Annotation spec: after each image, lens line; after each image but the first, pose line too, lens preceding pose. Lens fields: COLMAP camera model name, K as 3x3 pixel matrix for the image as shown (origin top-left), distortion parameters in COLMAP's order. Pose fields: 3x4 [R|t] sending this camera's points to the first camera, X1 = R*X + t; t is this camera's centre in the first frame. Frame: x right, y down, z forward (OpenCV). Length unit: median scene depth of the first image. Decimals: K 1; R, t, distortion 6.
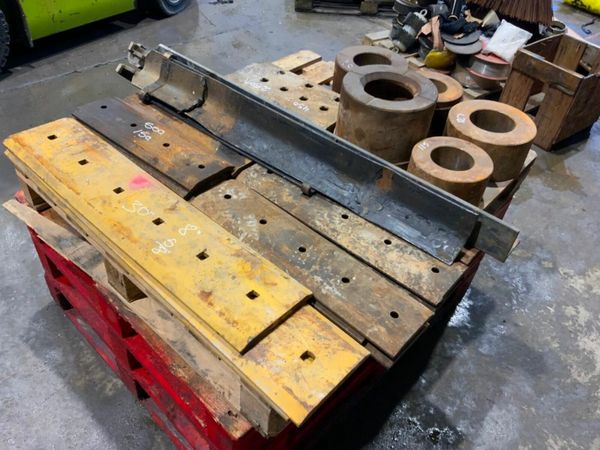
lens RADIAL K [[500.7, 0, 300.0], [0, 500.7, 225.0], [0, 0, 1]] dist [0.084526, -0.177204]
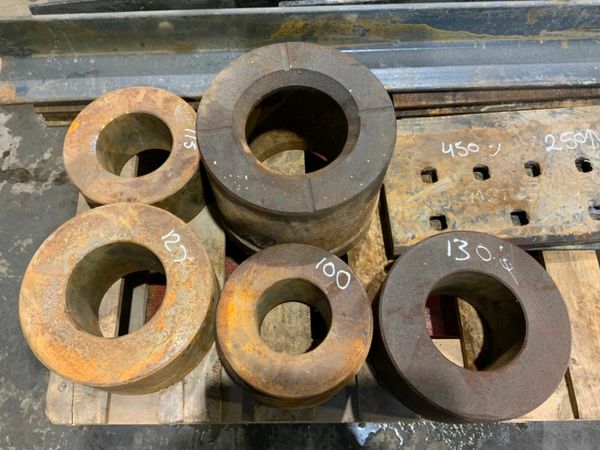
lens RADIAL K [[500.7, 0, 300.0], [0, 500.7, 225.0], [0, 0, 1]] dist [0.084526, -0.177204]
pose [[-0.723124, 0.605403, -0.332534, 0.433754], [-0.512326, -0.147216, 0.846079, -0.764161], [0.463264, 0.782186, 0.416619, 0.969608]]
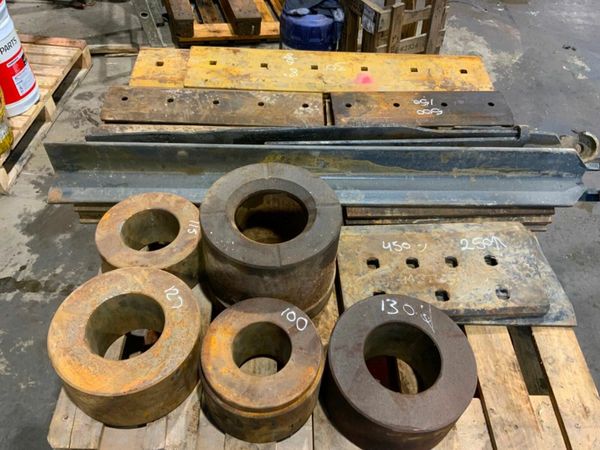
lens RADIAL K [[504.7, 0, 299.1], [0, 504.7, 221.2], [0, 0, 1]] dist [0.090790, -0.190737]
pose [[-0.730081, 0.432579, -0.529015, 0.567620], [-0.531773, 0.126561, 0.837377, -0.944621], [0.429184, 0.892669, 0.137634, 1.032251]]
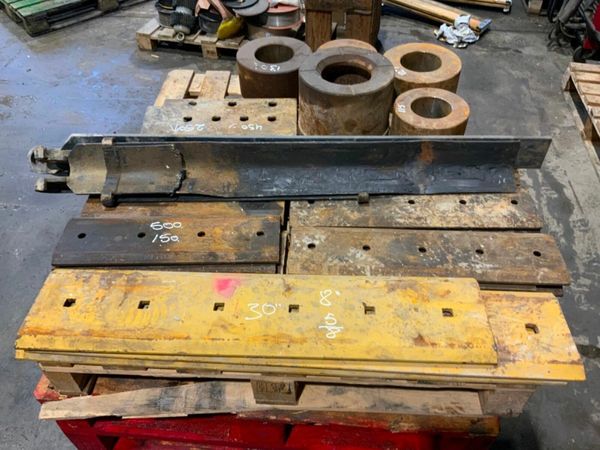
lens RADIAL K [[500.7, 0, 300.0], [0, 500.7, 225.0], [0, 0, 1]] dist [0.084526, -0.177204]
pose [[0.770002, -0.509501, 0.384065, -0.478102], [0.481693, 0.858944, 0.173742, -0.251319], [-0.418412, 0.051220, 0.906812, 0.163846]]
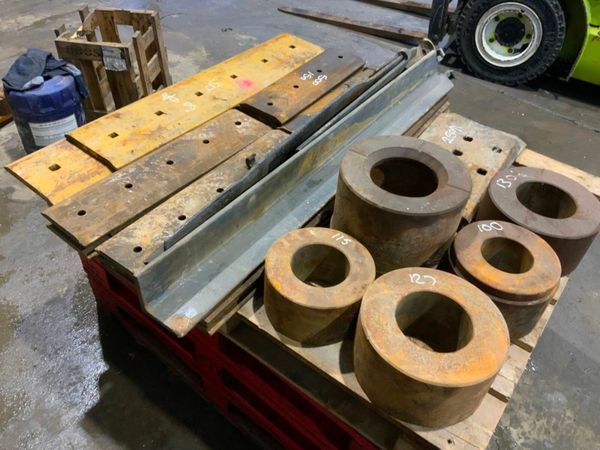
lens RADIAL K [[500.7, 0, 300.0], [0, 500.7, 225.0], [0, 0, 1]] dist [0.084526, -0.177204]
pose [[0.095840, 0.623666, -0.775793, 0.860793], [-0.713015, 0.586849, 0.383689, -0.440361], [0.694567, 0.516380, 0.500927, 0.624920]]
